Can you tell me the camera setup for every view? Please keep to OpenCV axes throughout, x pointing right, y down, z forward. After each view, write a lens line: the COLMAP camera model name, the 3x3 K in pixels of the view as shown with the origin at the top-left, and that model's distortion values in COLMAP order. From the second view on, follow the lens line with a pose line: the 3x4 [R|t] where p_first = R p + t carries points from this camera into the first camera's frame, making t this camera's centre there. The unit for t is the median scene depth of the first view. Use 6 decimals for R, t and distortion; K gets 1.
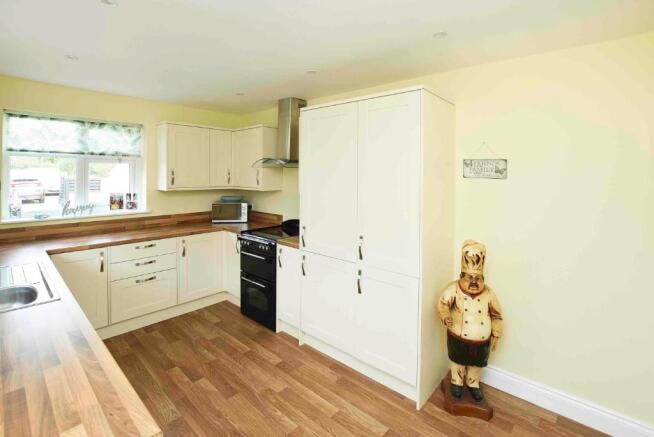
lens RADIAL K [[302.3, 0, 332.6], [0, 302.3, 175.6], [0, 0, 1]] dist [-0.029173, 0.001052]
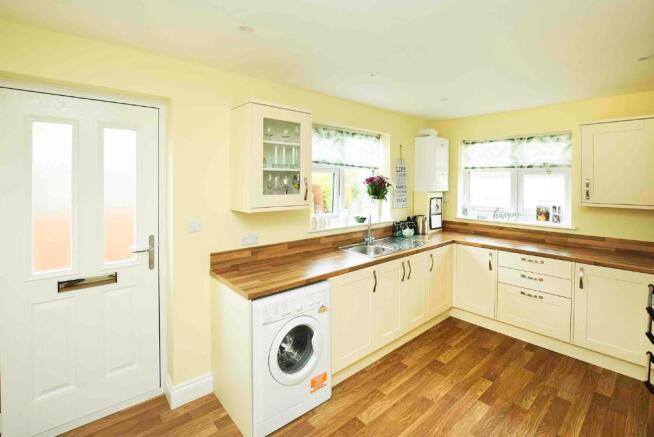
lens RADIAL K [[302.3, 0, 323.0], [0, 302.3, 182.9], [0, 0, 1]] dist [-0.029173, 0.001052]
pose [[-0.136317, -0.006198, -0.990646, 0.402428], [-0.014438, 0.999887, -0.004269, 0.001477], [0.990560, 0.013721, -0.136391, 0.447579]]
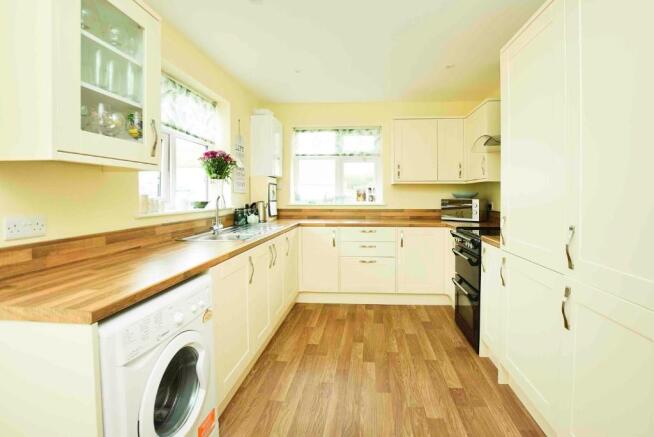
lens RADIAL K [[302.3, 0, 349.7], [0, 302.3, 198.3], [0, 0, 1]] dist [-0.029173, 0.001052]
pose [[0.611146, -0.000803, -0.791518, 0.210971], [0.006130, 0.999974, 0.003719, 0.108413], [0.791494, -0.007124, 0.611135, 0.258775]]
